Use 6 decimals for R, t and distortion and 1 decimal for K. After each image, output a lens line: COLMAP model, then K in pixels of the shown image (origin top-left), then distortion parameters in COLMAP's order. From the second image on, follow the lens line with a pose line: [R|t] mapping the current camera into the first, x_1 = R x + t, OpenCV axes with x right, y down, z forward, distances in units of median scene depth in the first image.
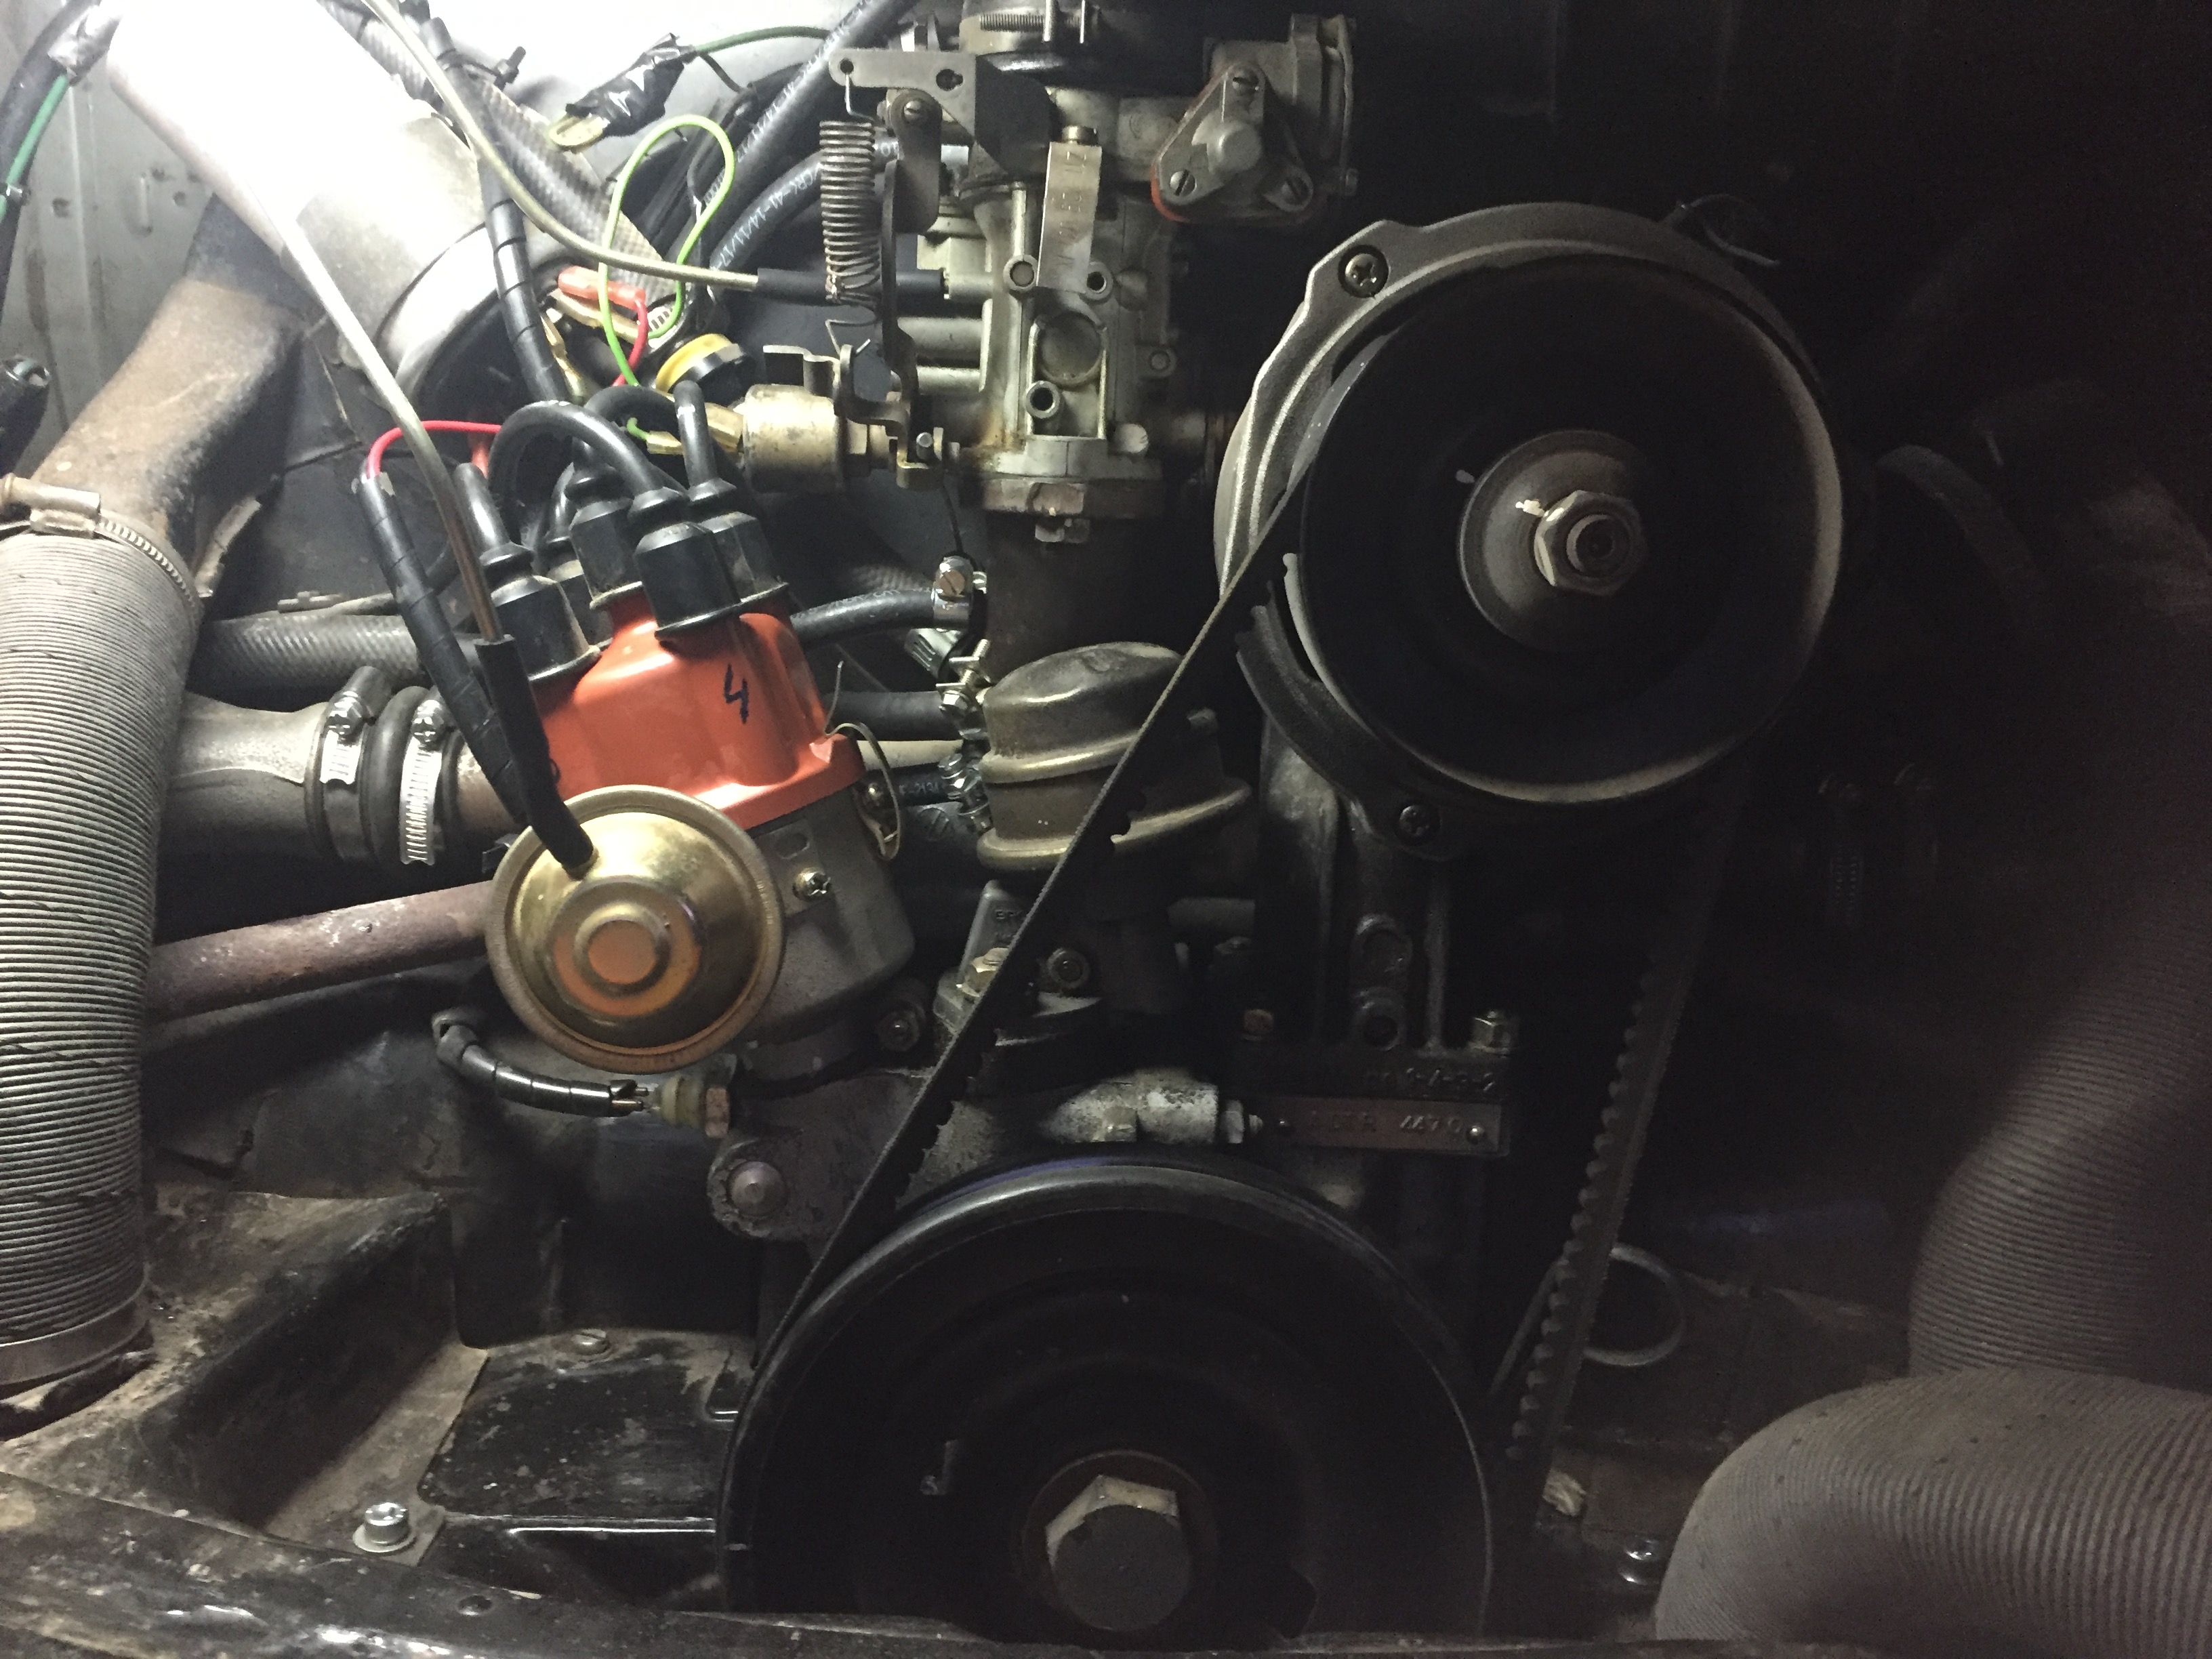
lens RADIAL K [[1843.2, 0, 1095.0], [0, 1843.2, 826.9], [0, 0, 1]] dist [0.014068, 0.000656]
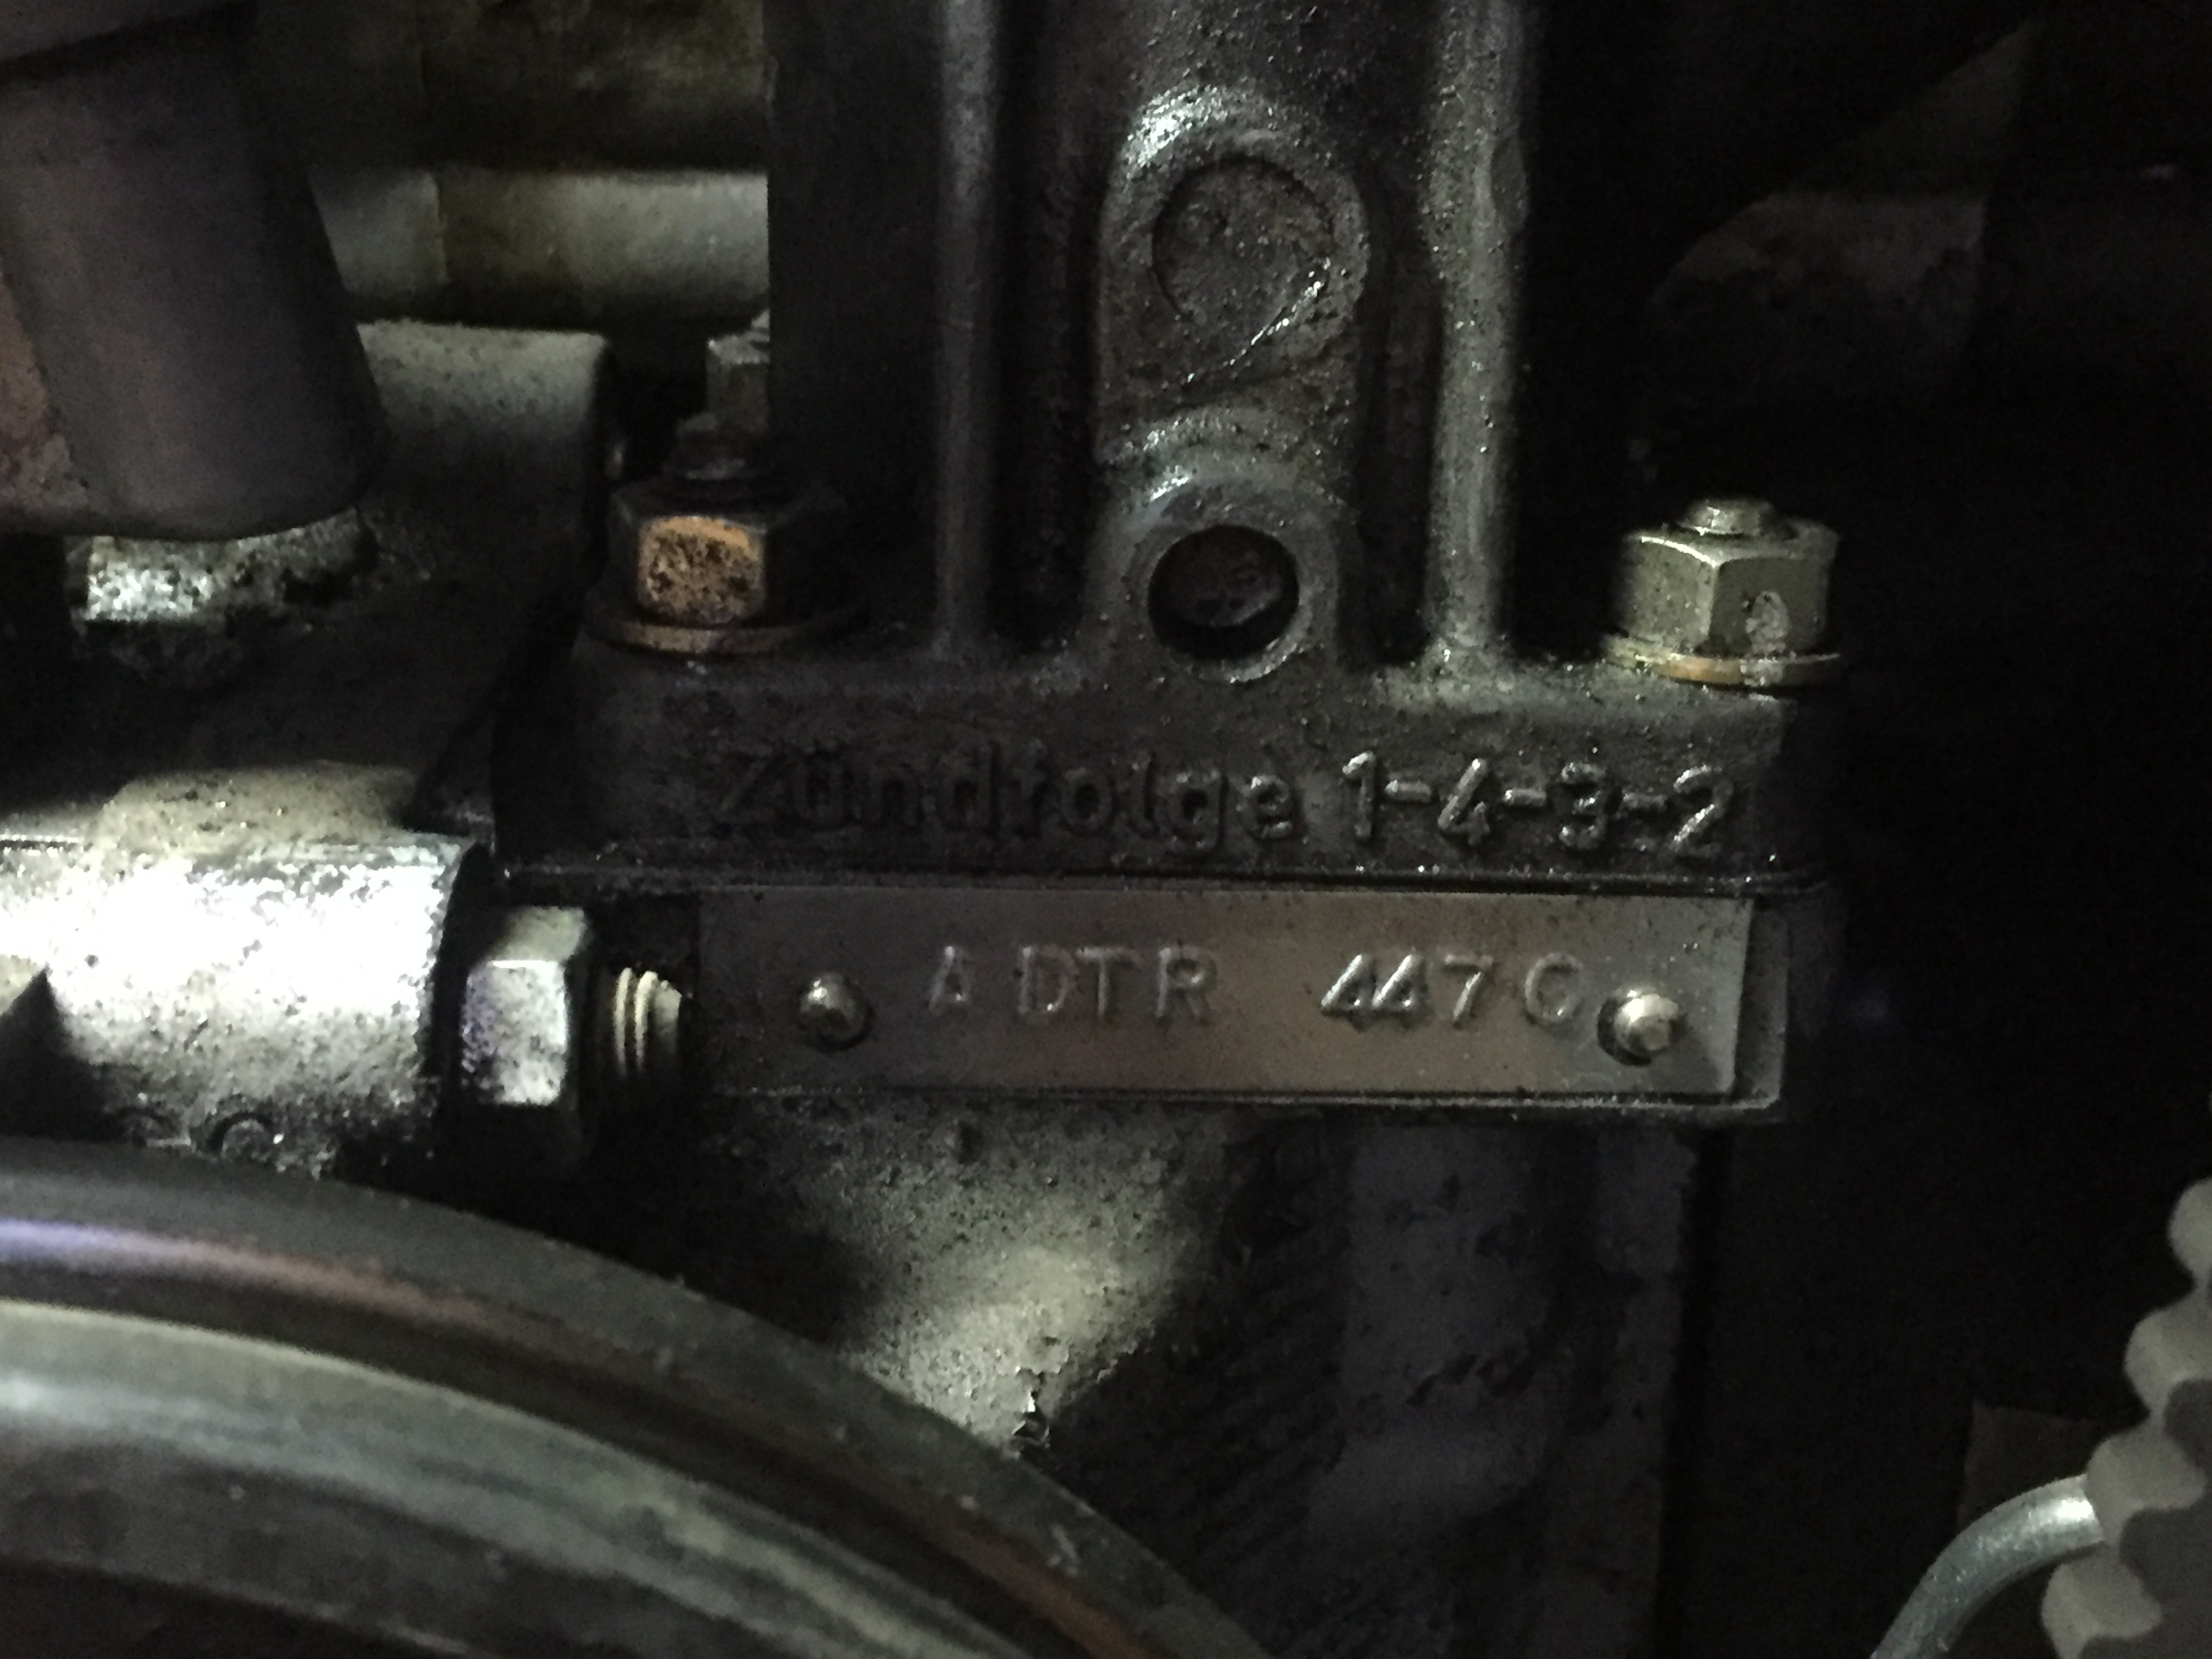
lens RADIAL K [[3052.1, 0, 1110.4], [0, 3052.1, 833.1], [0, 0, 1]] dist [0.103495, 0.000000]
pose [[0.999692, -0.022913, 0.009572, 0.135188], [0.021558, 0.992129, 0.123347, 0.092149], [-0.012323, -0.123102, 0.992317, 0.613838]]
